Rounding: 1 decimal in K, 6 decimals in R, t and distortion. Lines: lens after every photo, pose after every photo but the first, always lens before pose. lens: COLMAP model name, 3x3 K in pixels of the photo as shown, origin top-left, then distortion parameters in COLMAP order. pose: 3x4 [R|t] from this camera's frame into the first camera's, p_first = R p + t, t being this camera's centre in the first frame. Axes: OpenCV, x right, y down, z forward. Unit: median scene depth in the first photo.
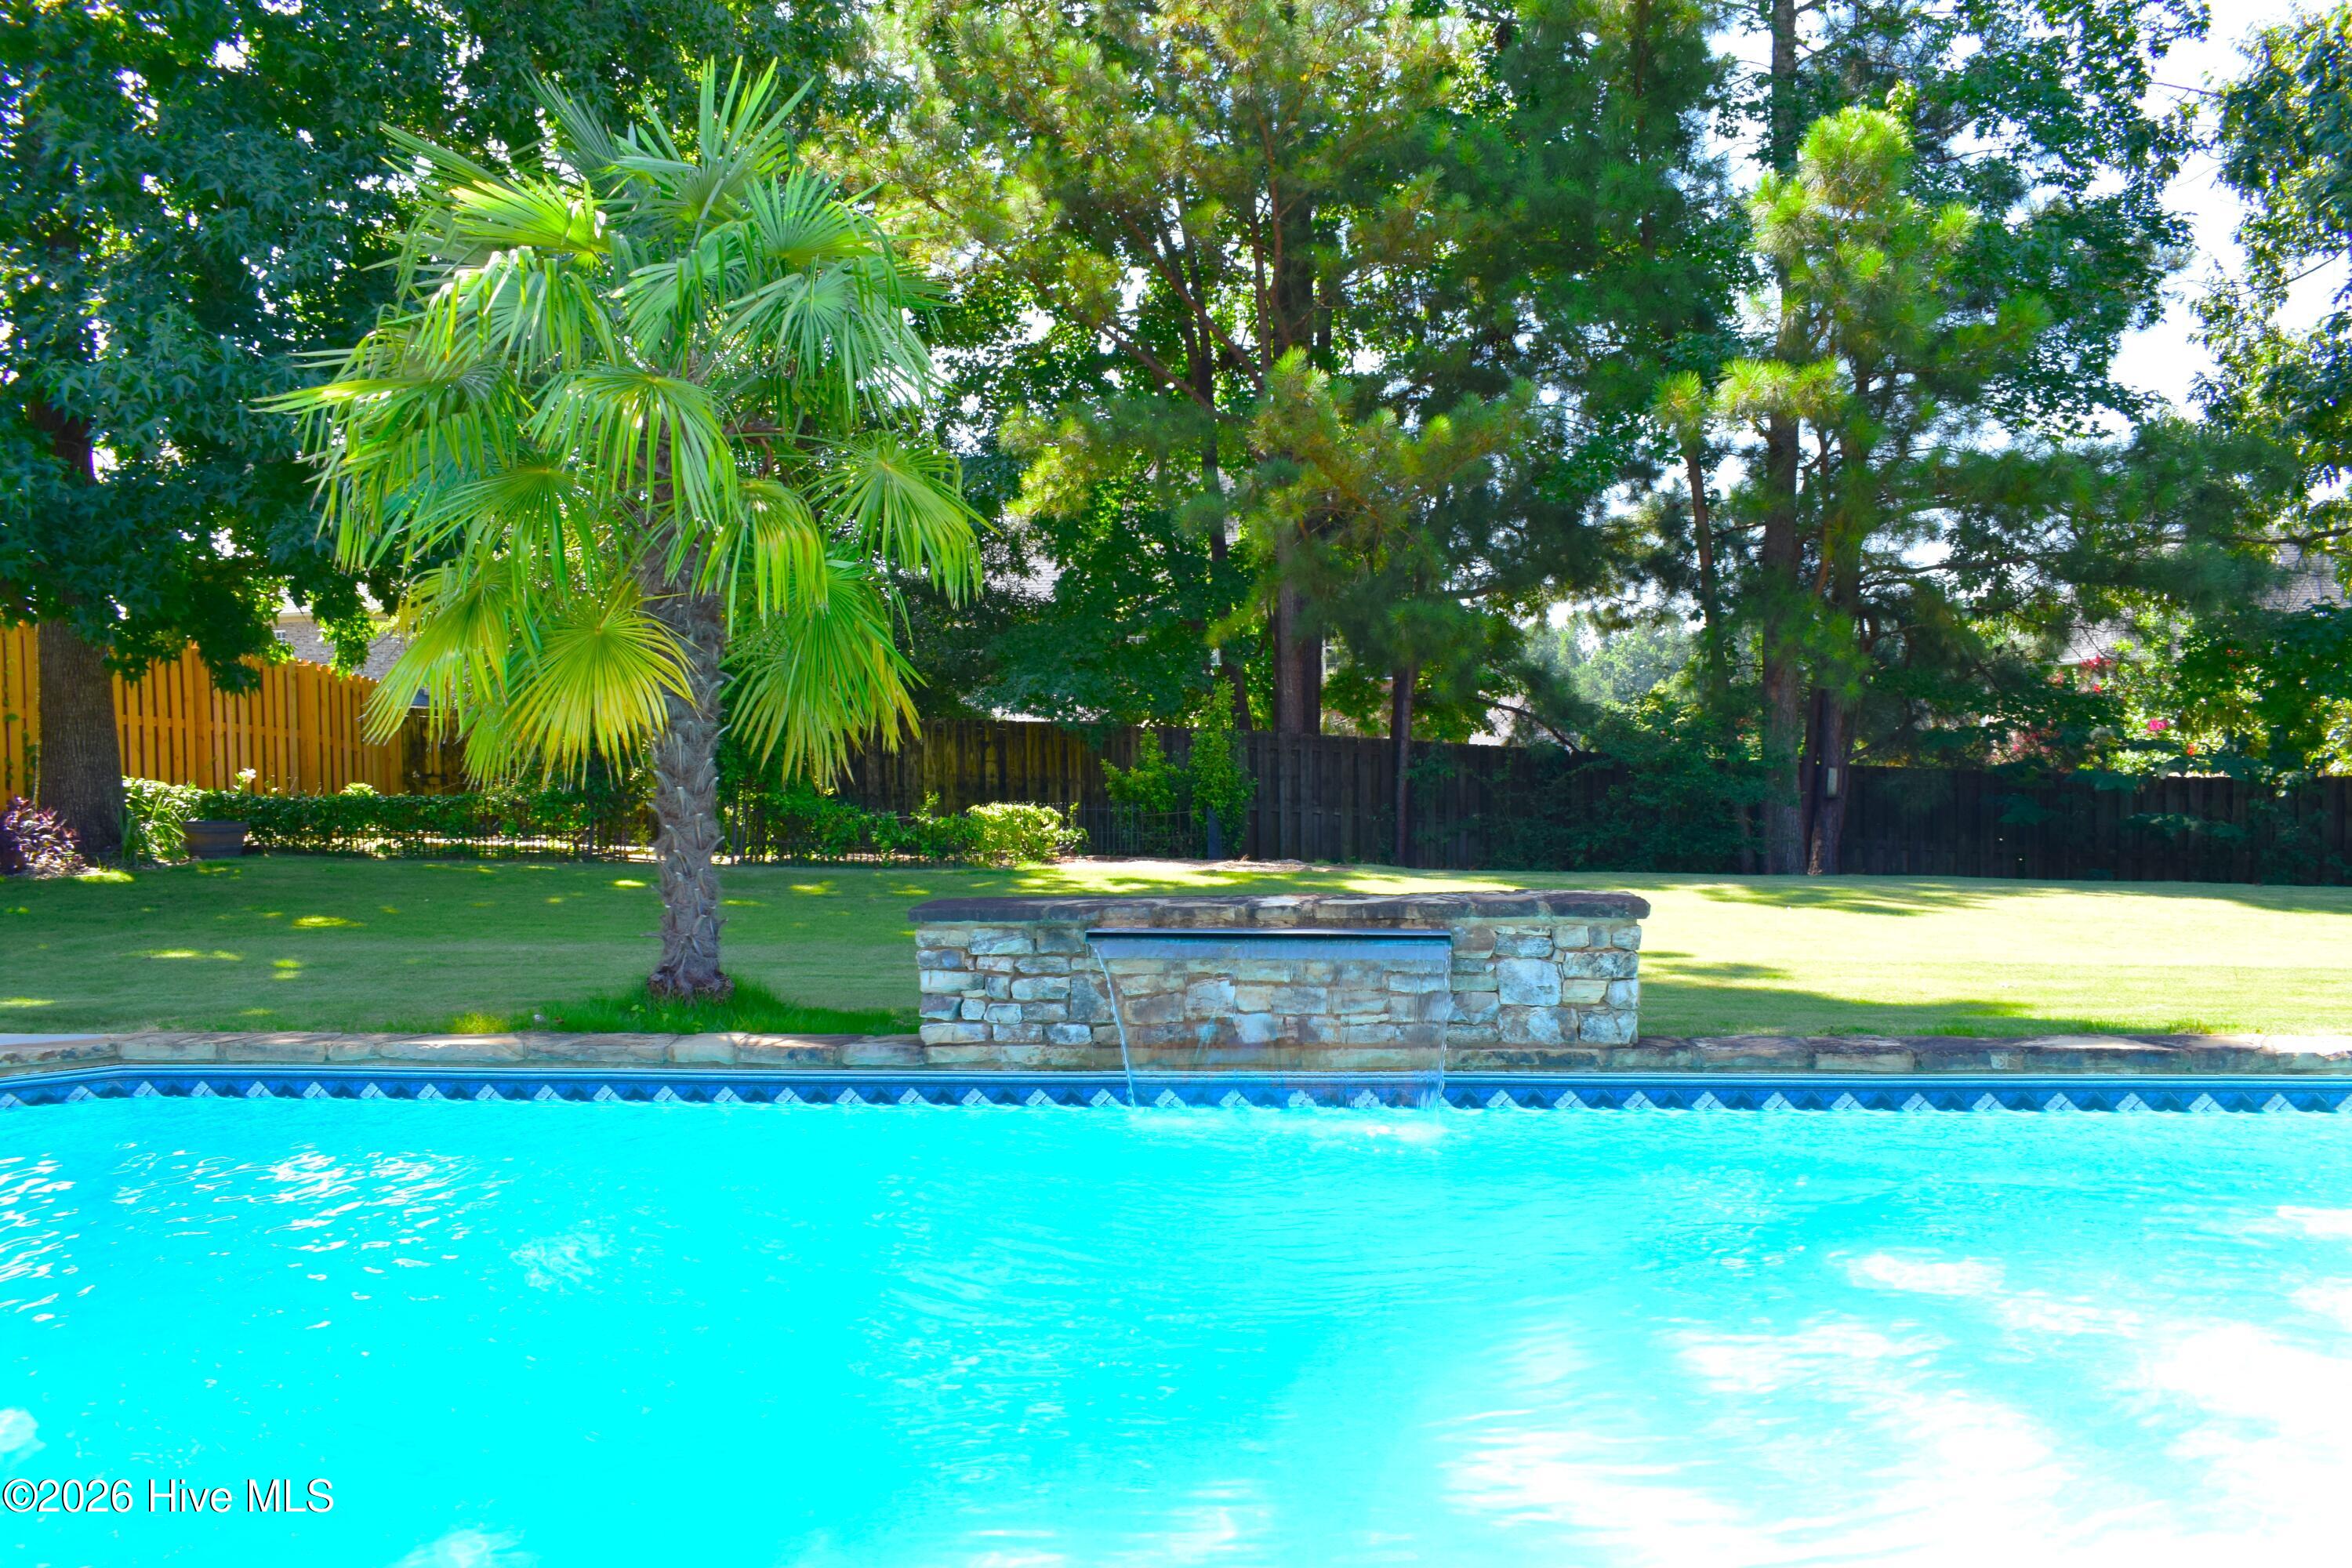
lens RADIAL K [[1807.9, 0, 1176.0], [0, 1807.9, 784.0], [0, 0, 1]] dist [-0.023366, 0.010377]
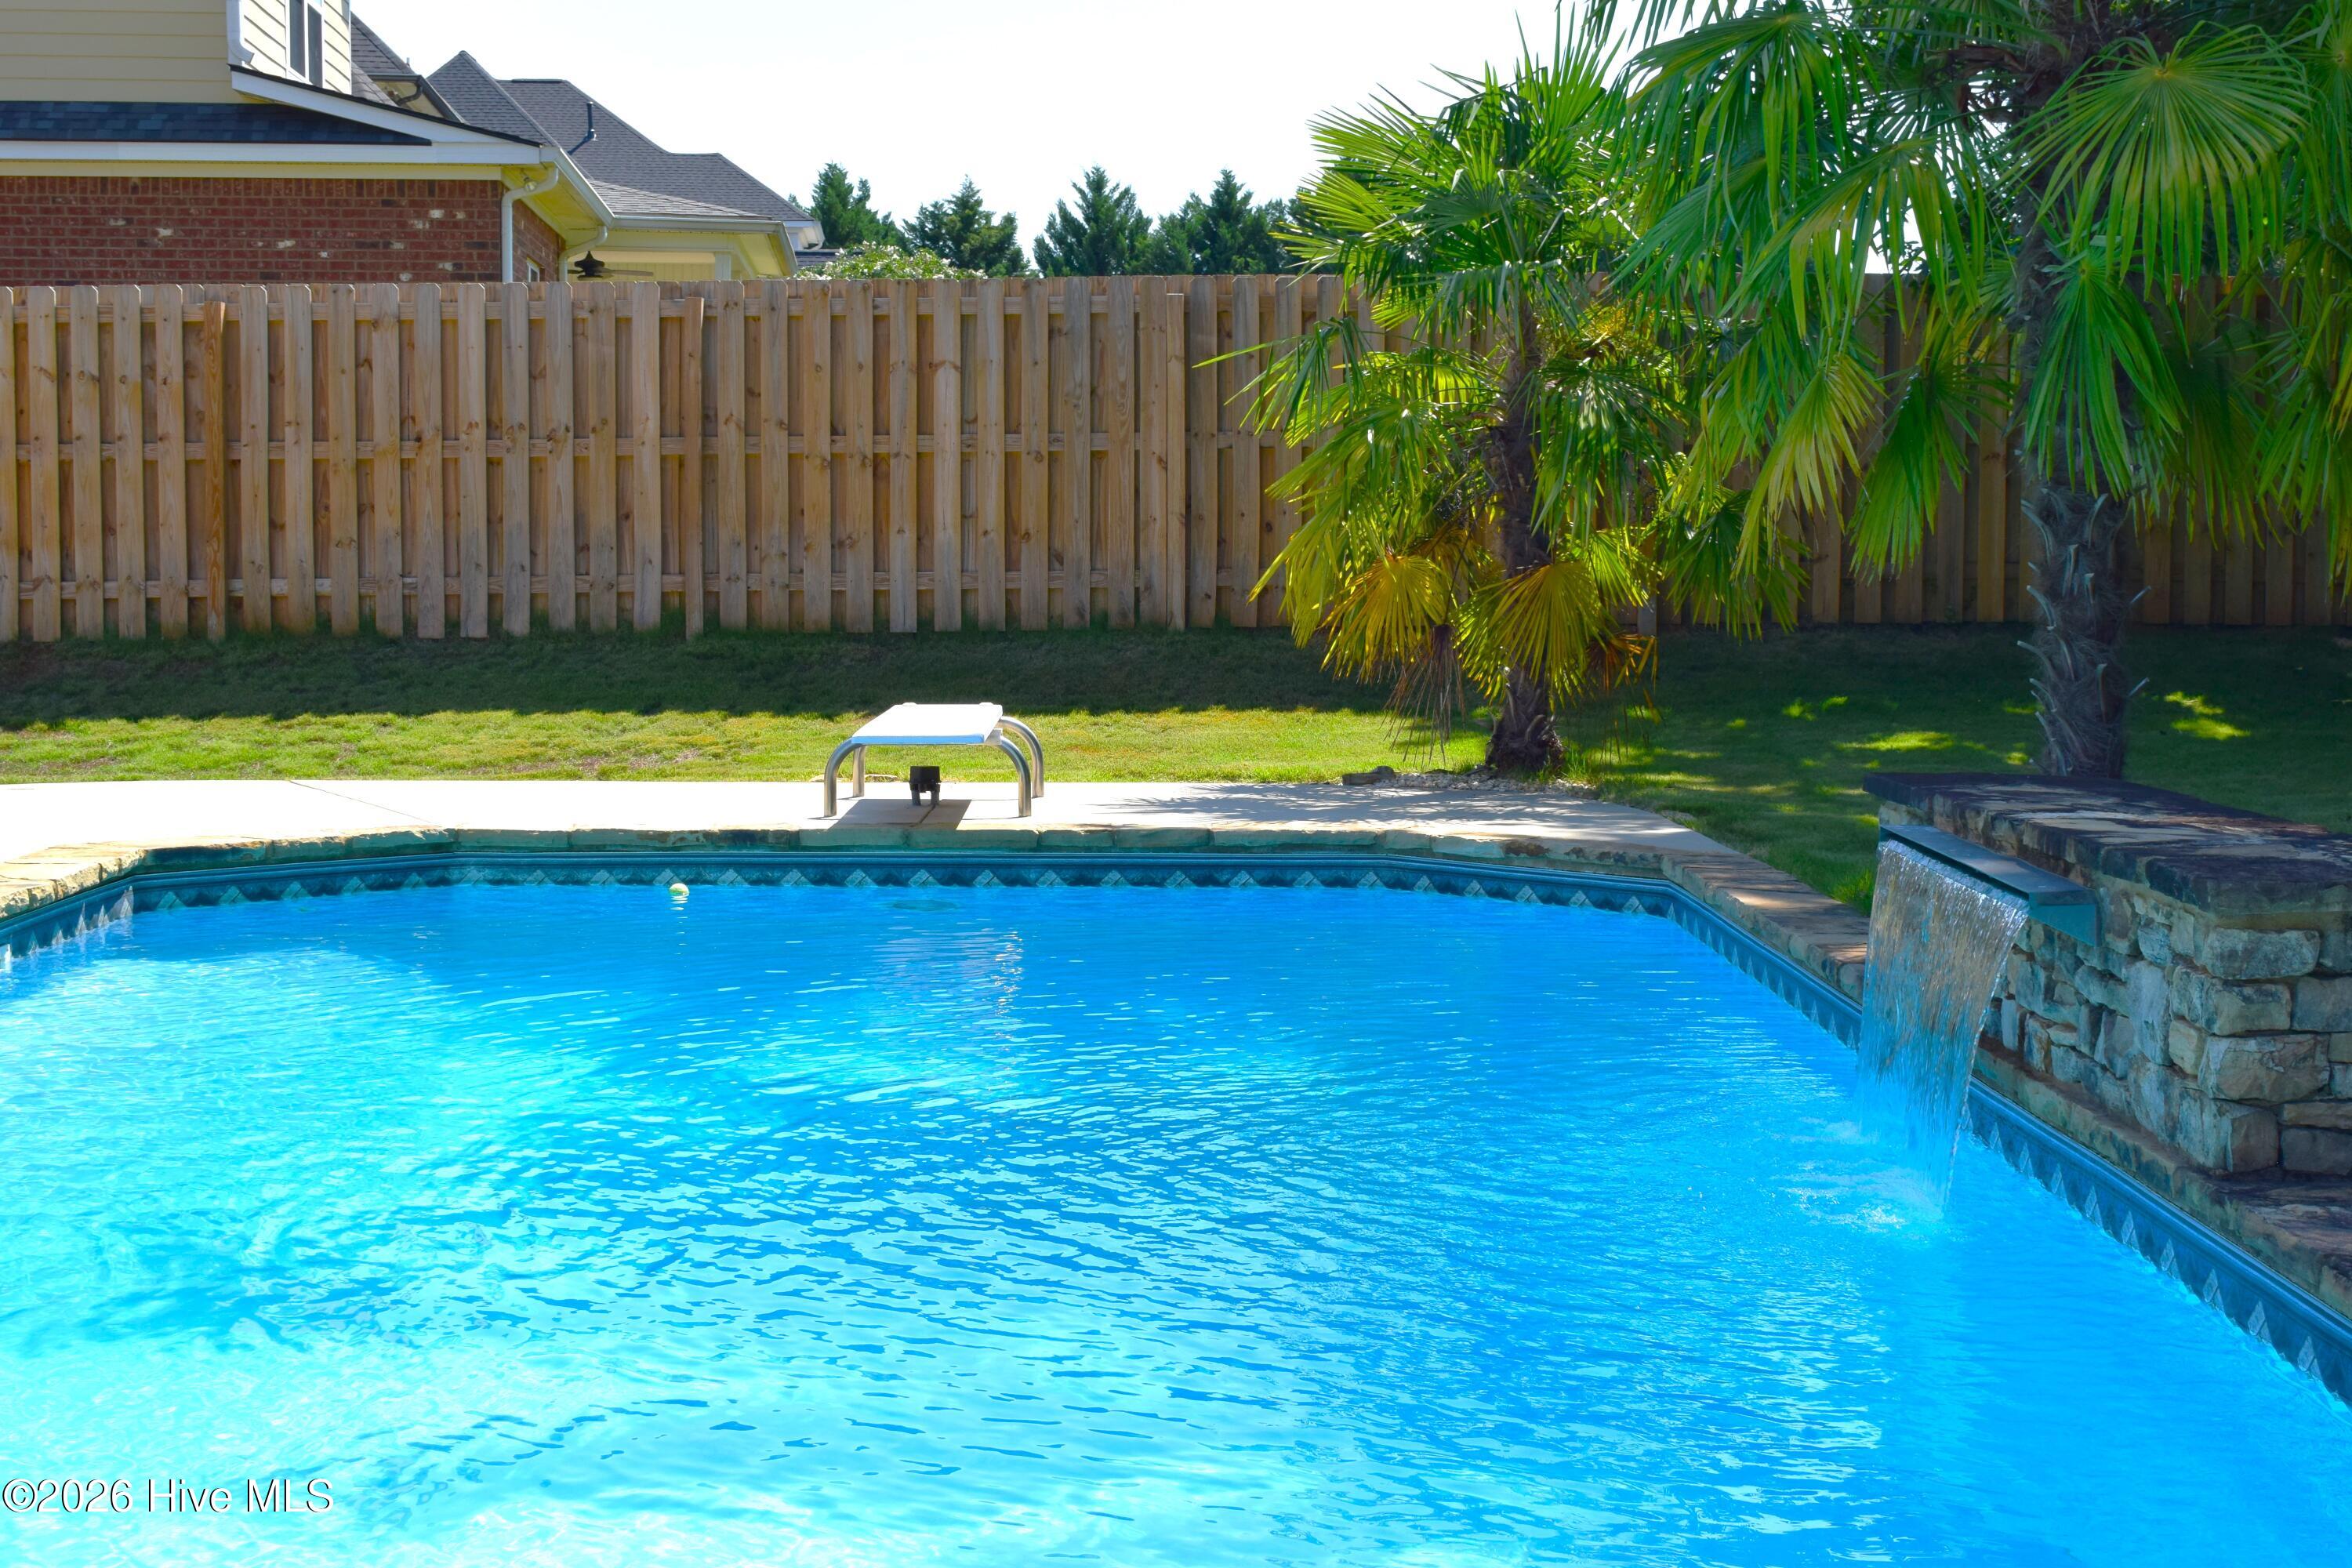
lens RADIAL K [[3445.1, 0, 1176.0], [0, 3445.1, 784.0], [0, 0, 1]] dist [0.027207, -0.009343]
pose [[0.135462, 0.091328, -0.986564, 1.060963], [-0.030545, 0.995654, 0.087975, -0.030249], [0.990312, 0.018217, 0.137663, 0.563150]]
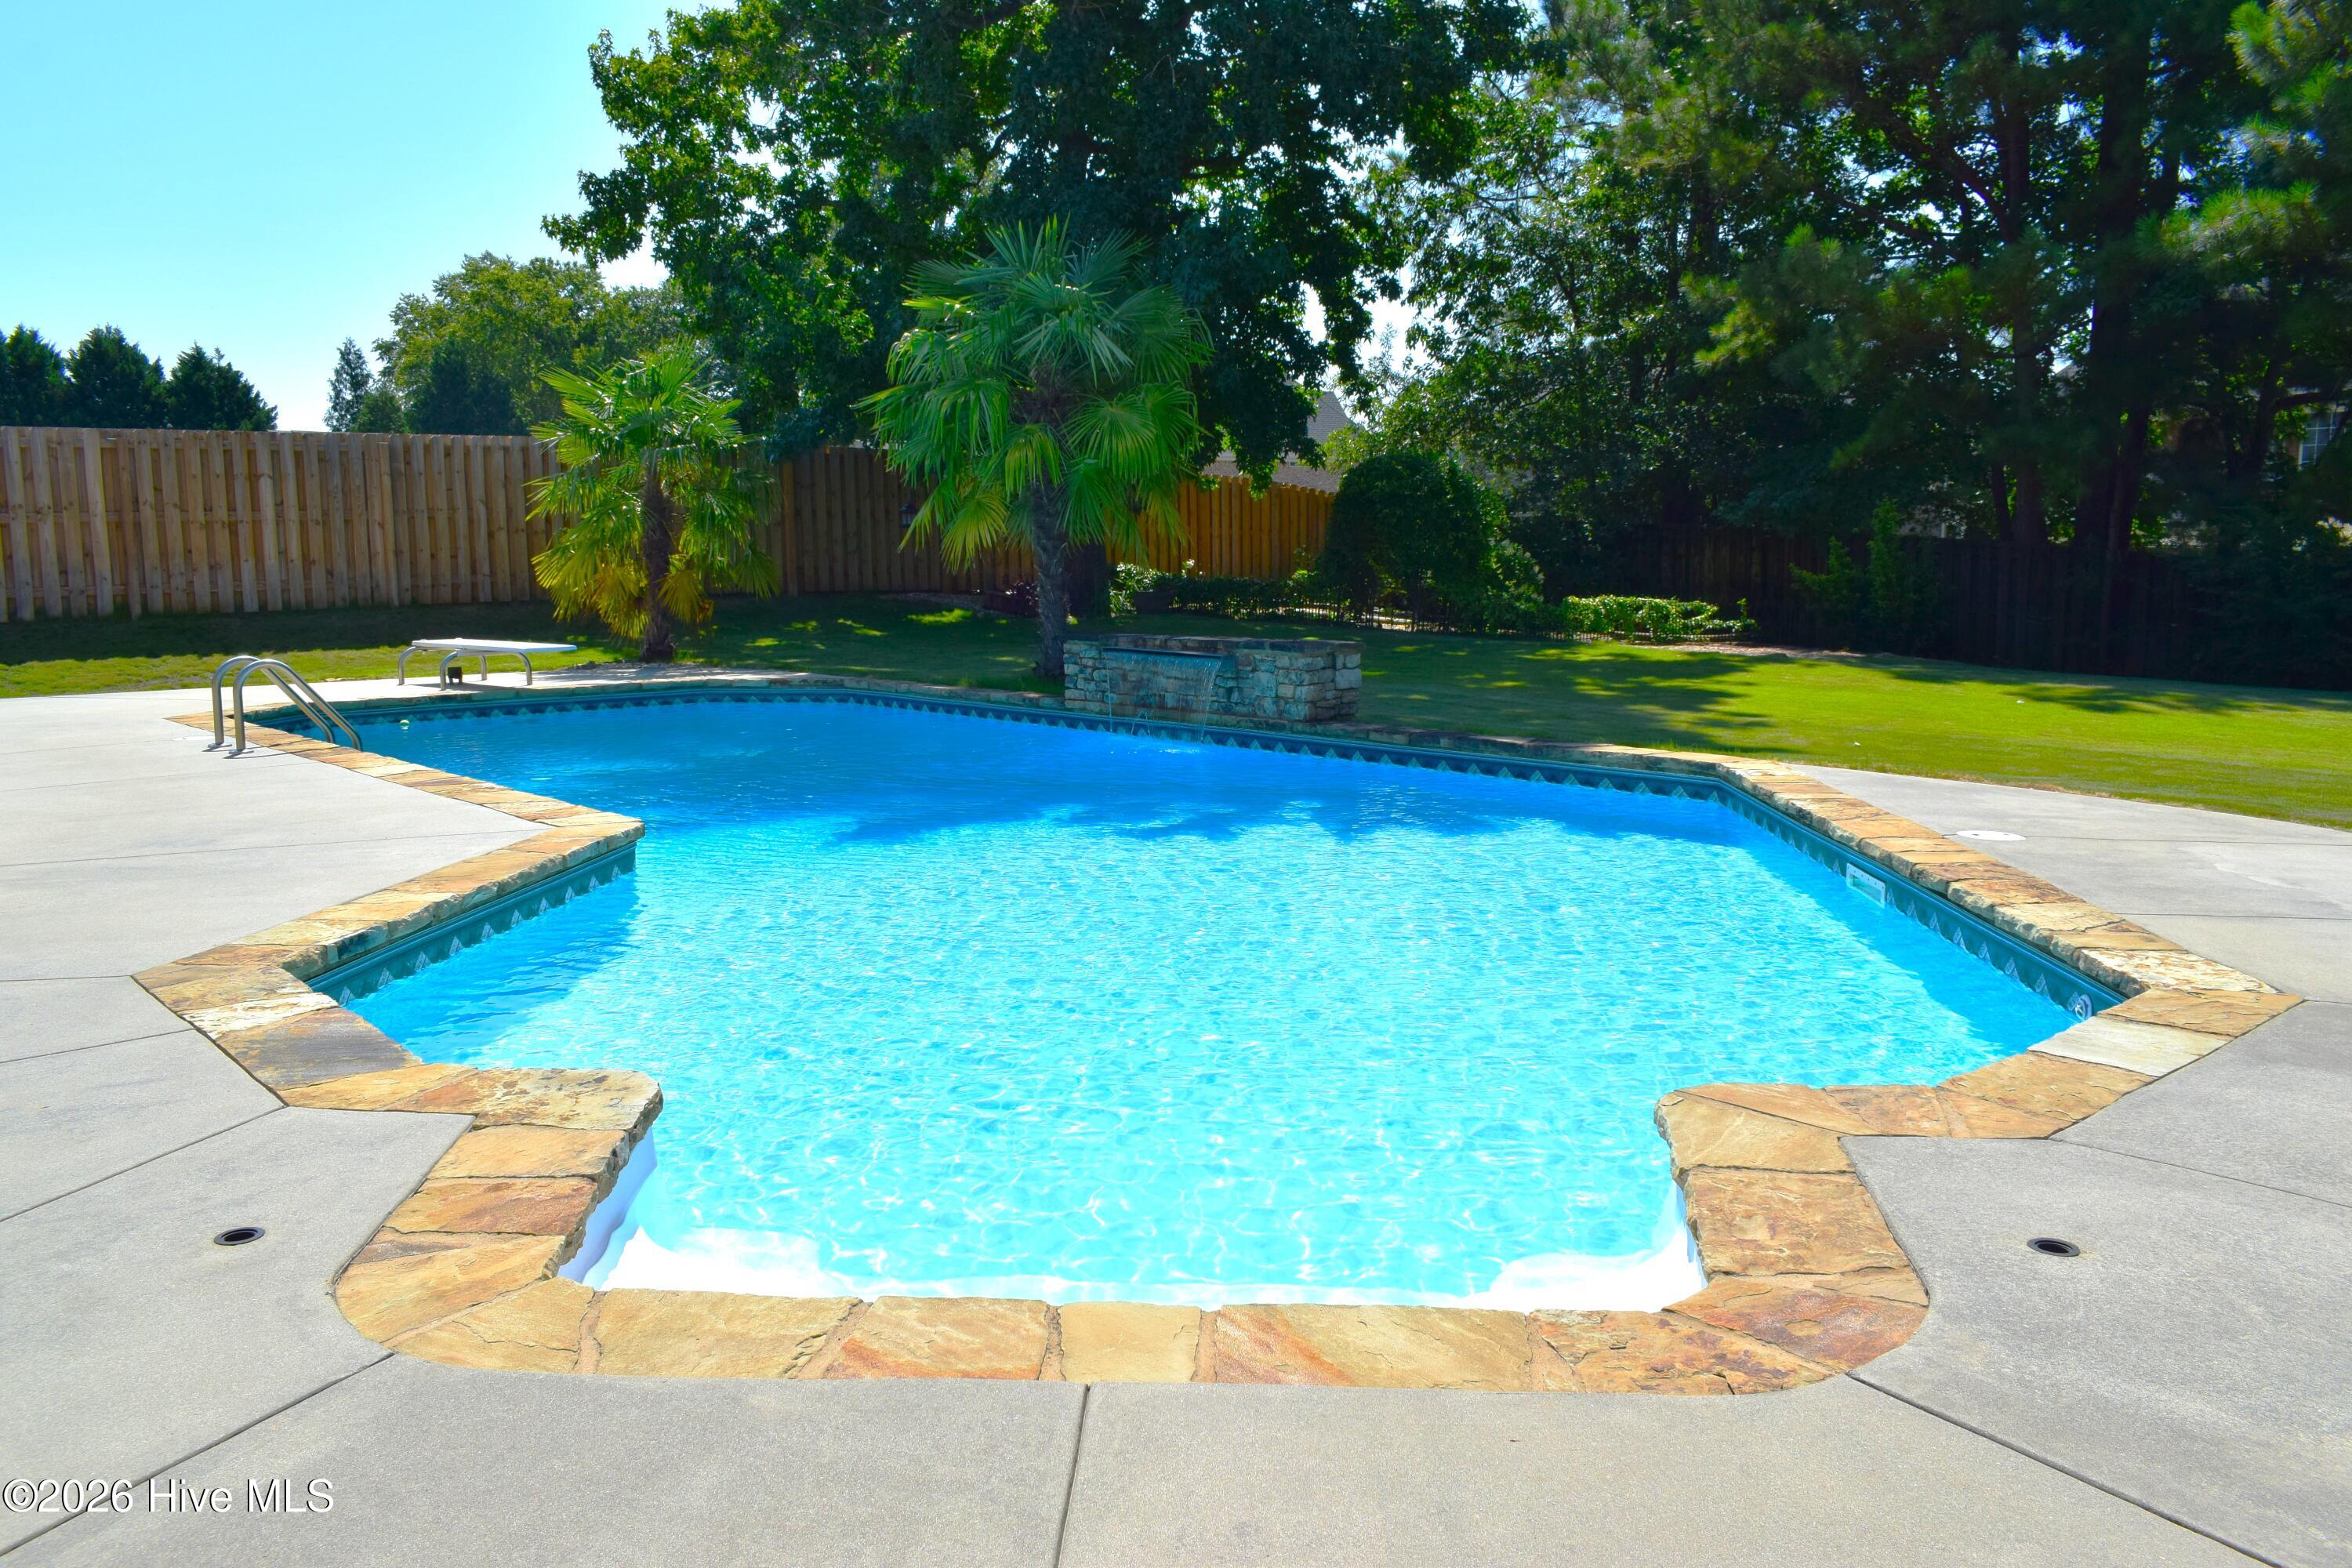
lens RADIAL K [[1851.8, 0, 1176.0], [0, 1851.8, 784.0], [0, 0, 1]] dist [-0.004246, -0.004990]
pose [[0.741042, 0.097961, -0.664275, 1.365772], [-0.024267, 0.992561, 0.119302, -0.015869], [0.671020, -0.072288, 0.737907, -0.489791]]
